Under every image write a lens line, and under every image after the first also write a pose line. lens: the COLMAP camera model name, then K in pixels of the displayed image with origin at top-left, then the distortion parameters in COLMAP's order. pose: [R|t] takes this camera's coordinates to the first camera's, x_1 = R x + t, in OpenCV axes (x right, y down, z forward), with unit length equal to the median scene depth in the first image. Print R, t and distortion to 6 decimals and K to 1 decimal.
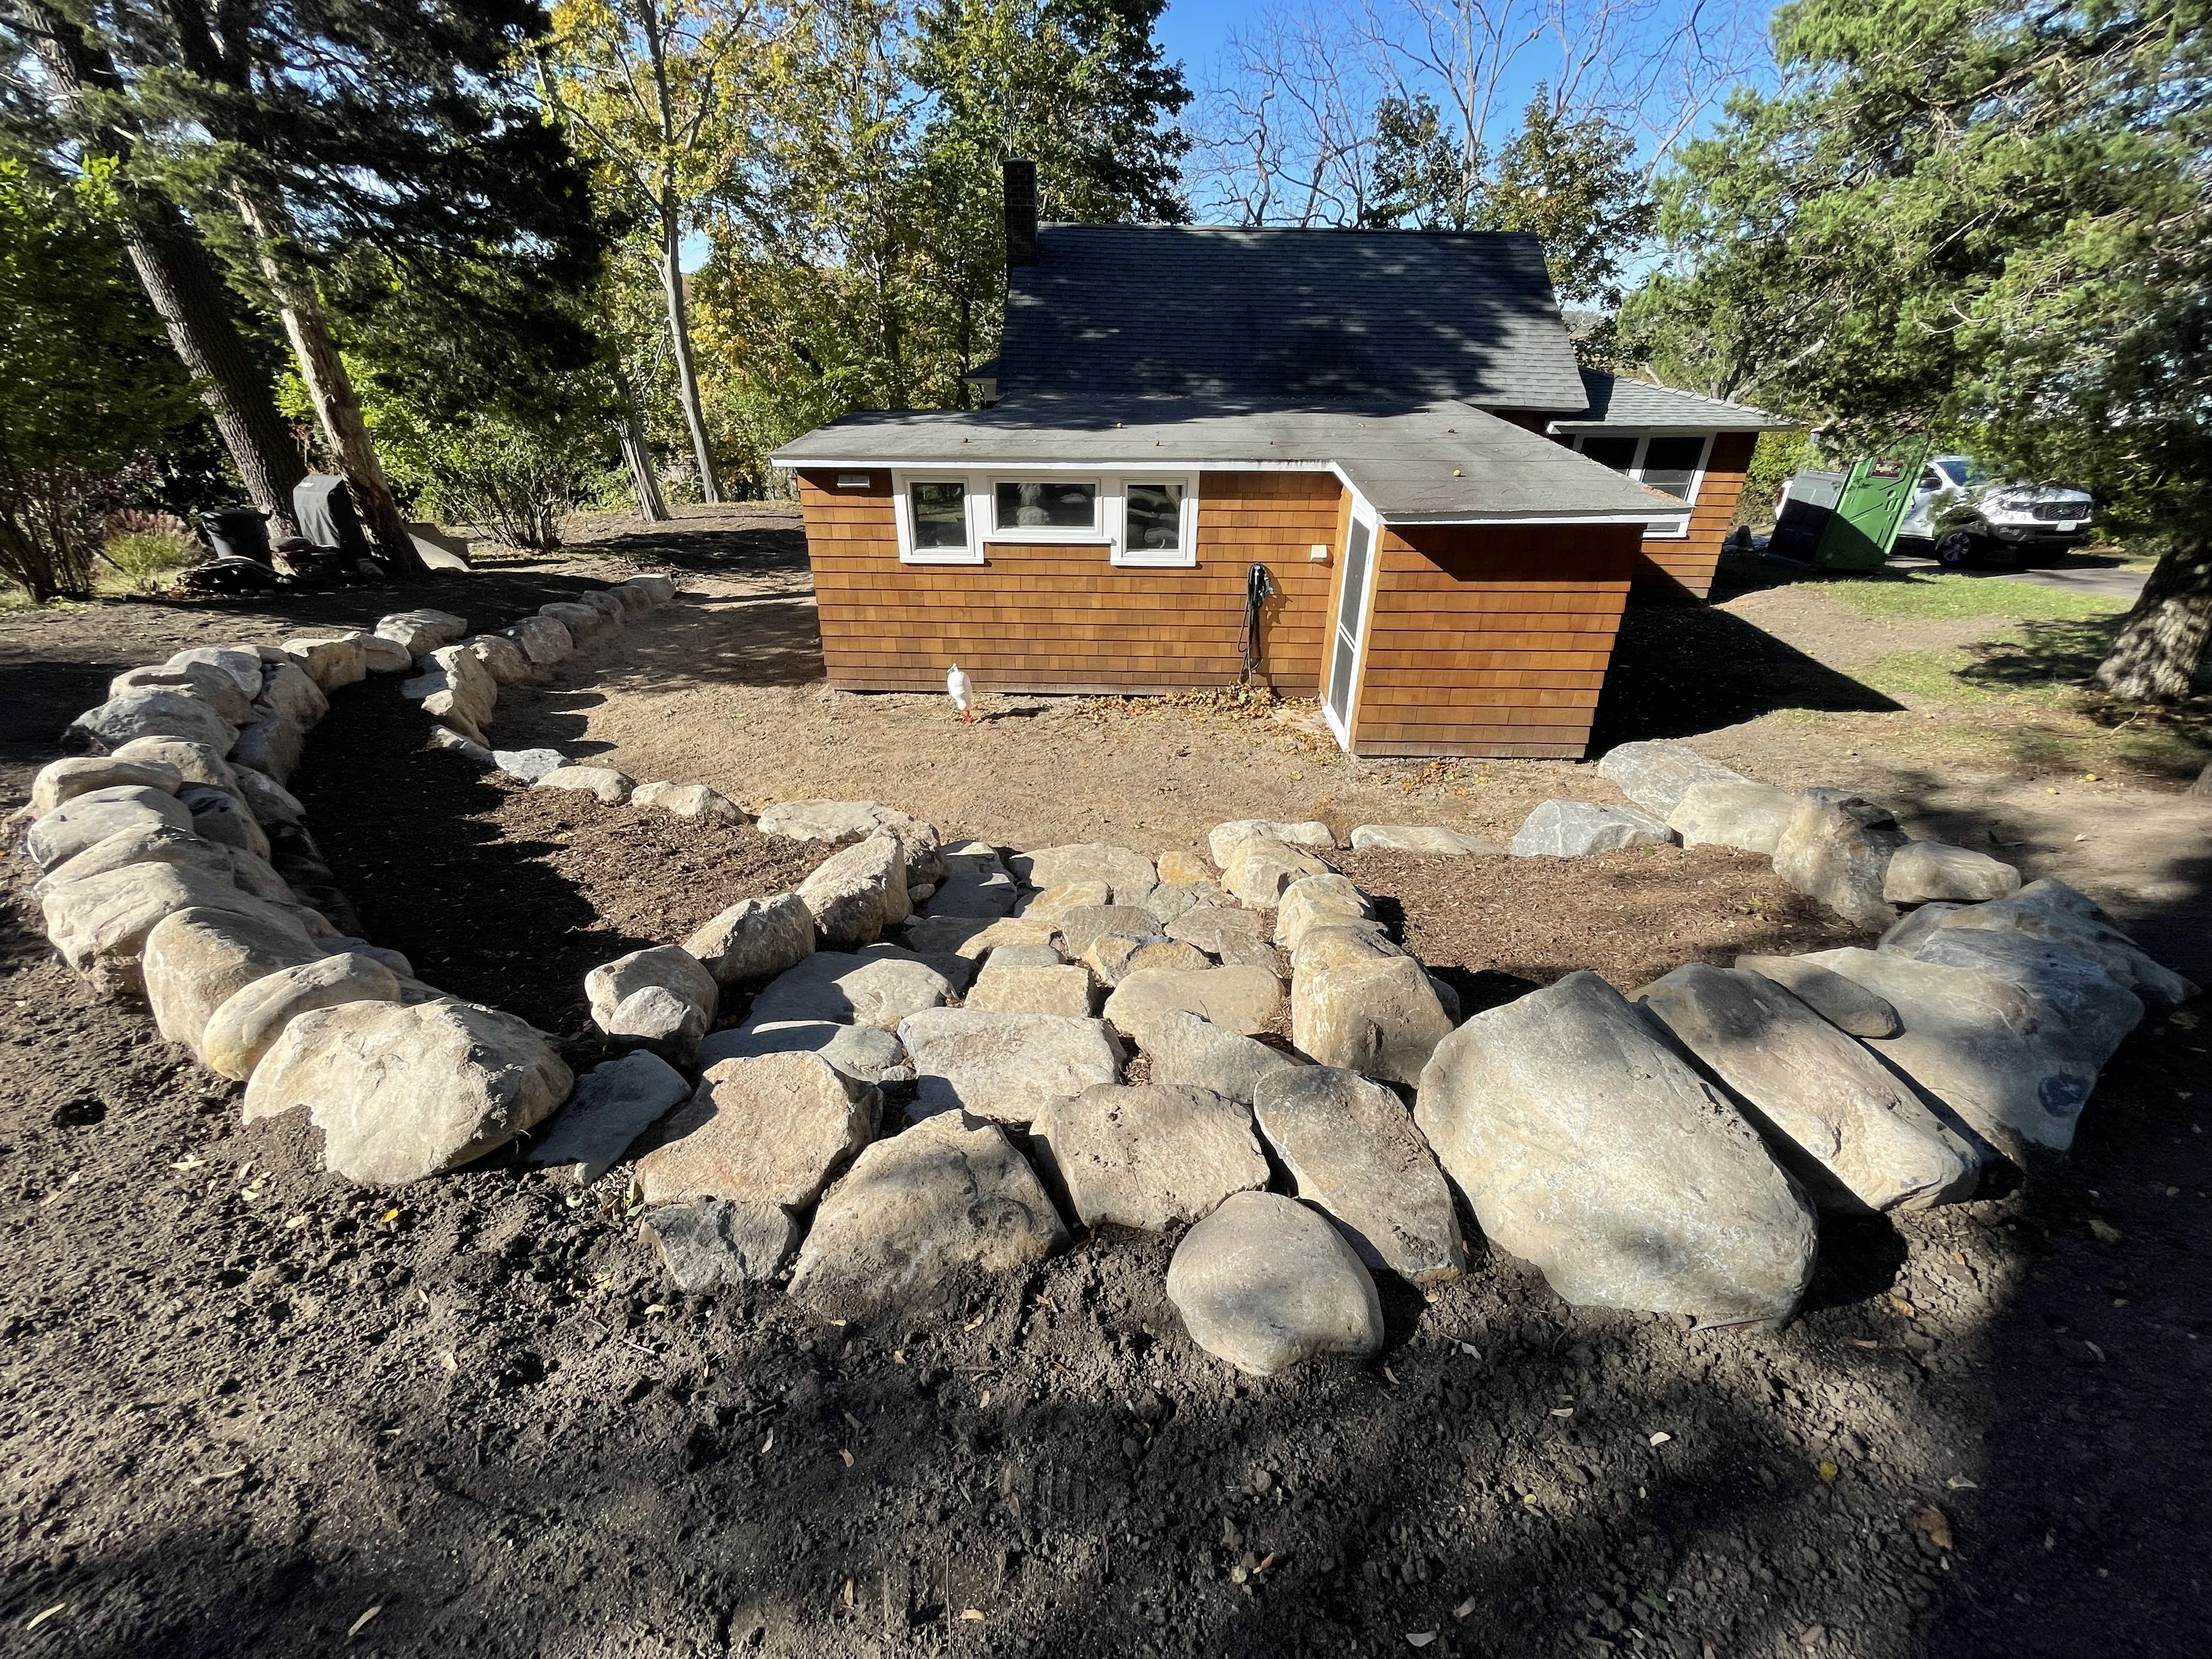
lens RADIAL K [[893.7, 0, 1110.1], [0, 893.7, 825.9], [0, 0, 1]] dist [-0.000360, -0.000024]
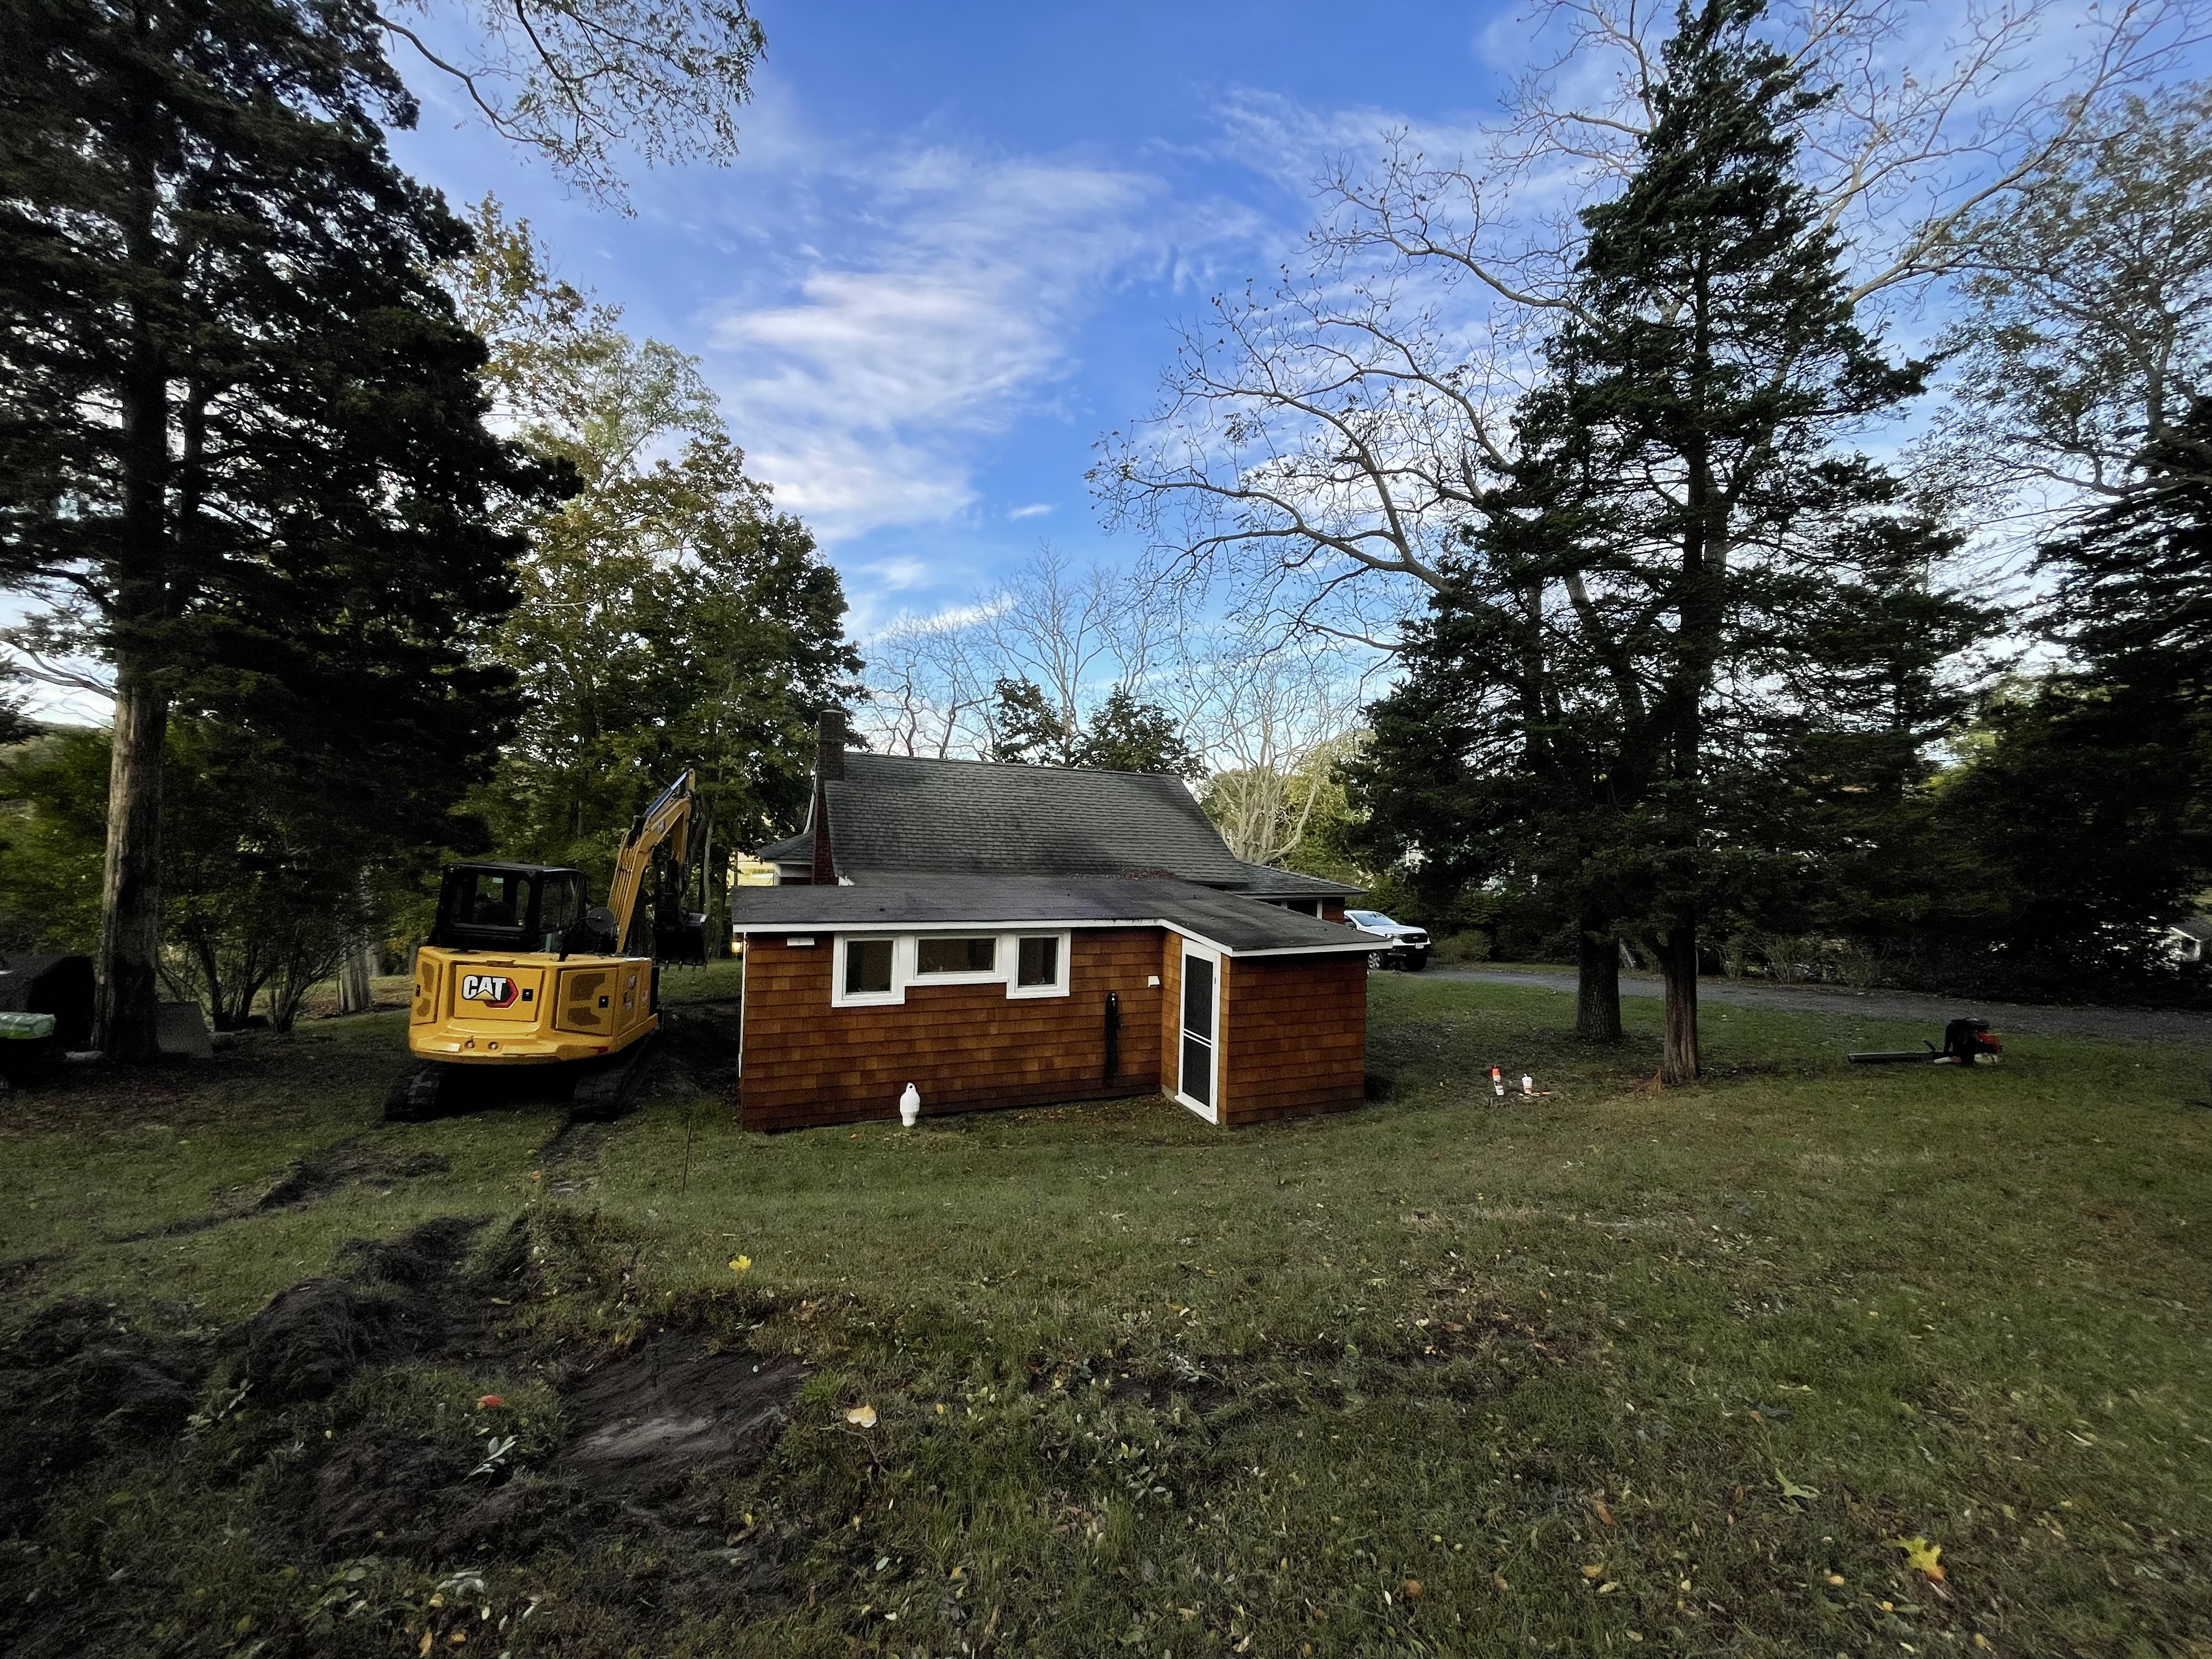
lens RADIAL K [[893.7, 0, 1110.1], [0, 893.7, 825.9], [0, 0, 1]] dist [-0.000360, -0.000024]
pose [[0.914788, 0.021467, 0.403364, -0.376159], [0.175591, 0.878170, -0.444956, 0.076151], [-0.363774, 0.477867, 0.799569, -0.164256]]
